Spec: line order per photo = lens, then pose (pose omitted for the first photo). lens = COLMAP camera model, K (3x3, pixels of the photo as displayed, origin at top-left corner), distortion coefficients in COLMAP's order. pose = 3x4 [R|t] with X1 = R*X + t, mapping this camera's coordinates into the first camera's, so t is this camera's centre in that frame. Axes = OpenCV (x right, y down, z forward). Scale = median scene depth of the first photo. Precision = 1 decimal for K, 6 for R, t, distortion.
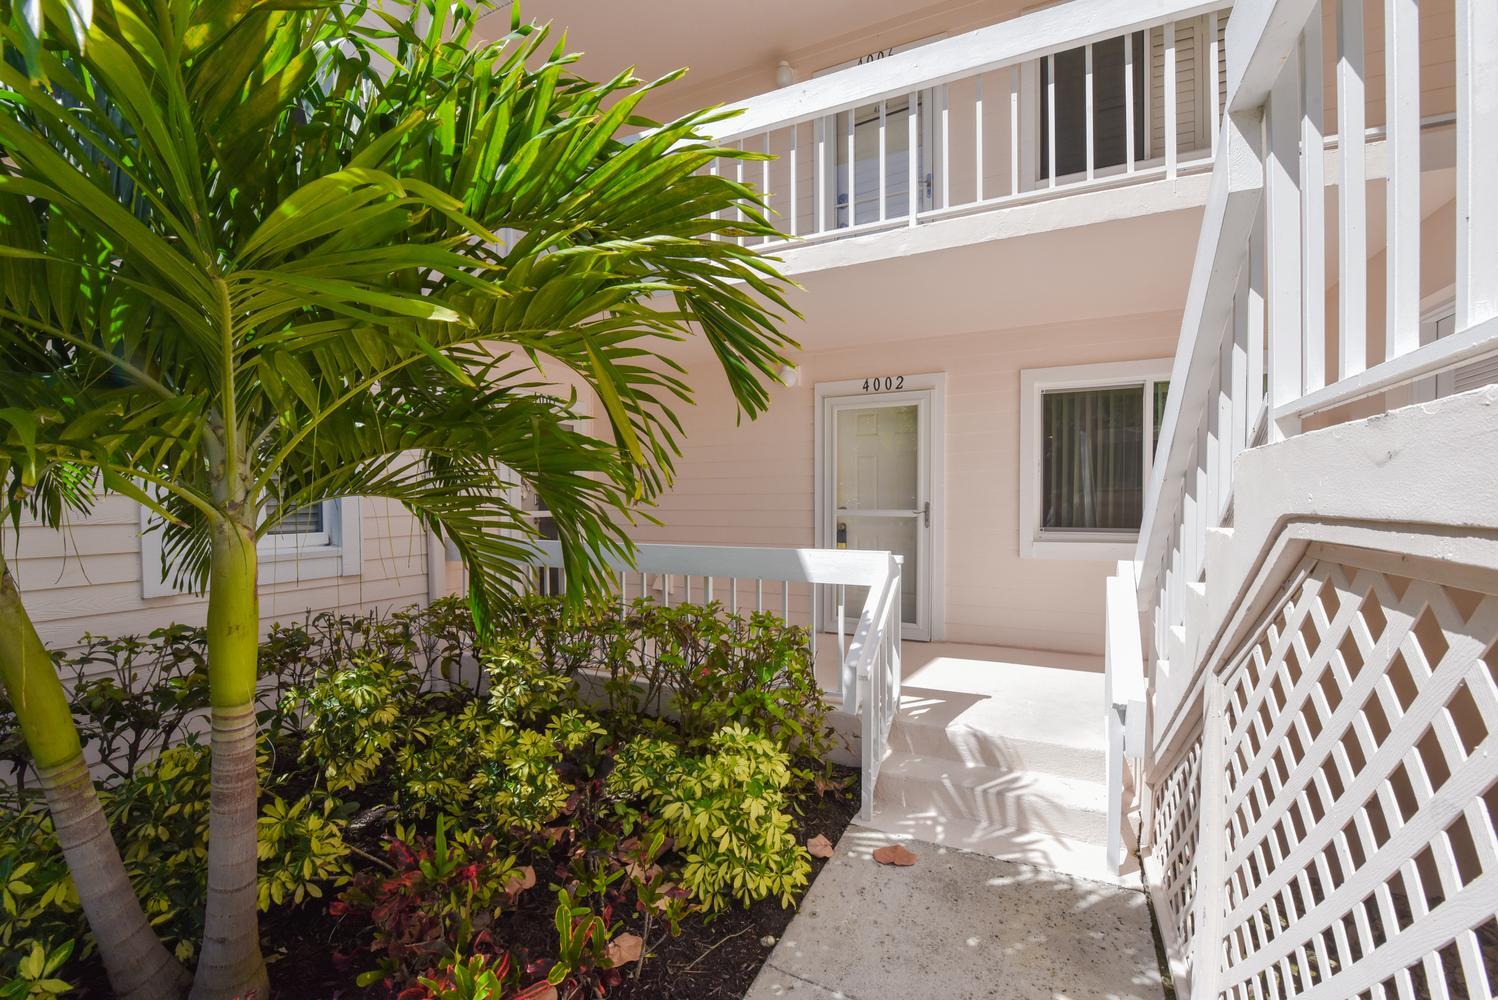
lens RADIAL K [[614.6, 0, 758.5], [0, 614.6, 497.8], [0, 0, 1]] dist [-0.000019, -0.000016]
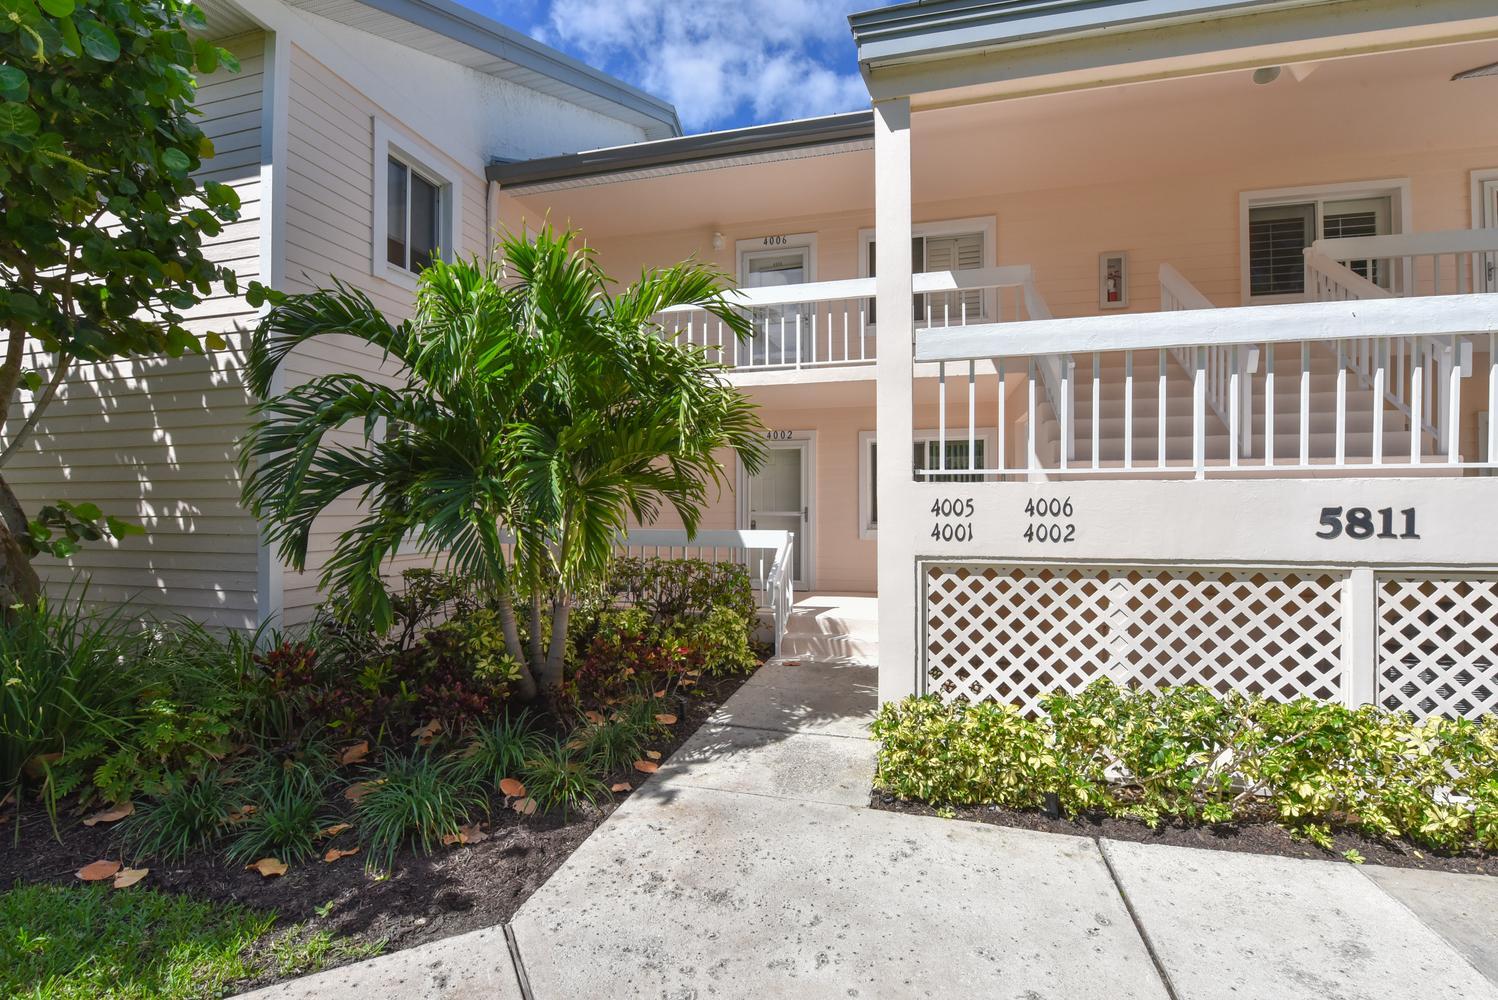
lens RADIAL K [[614.6, 0, 751.5], [0, 614.6, 503.3], [0, 0, 1]] dist [-0.000019, -0.000016]
pose [[0.984566, -0.000160, 0.175016, -0.237550], [0.002487, 0.999911, -0.013078, 0.028322], [-0.174999, 0.013311, 0.984479, -0.895312]]
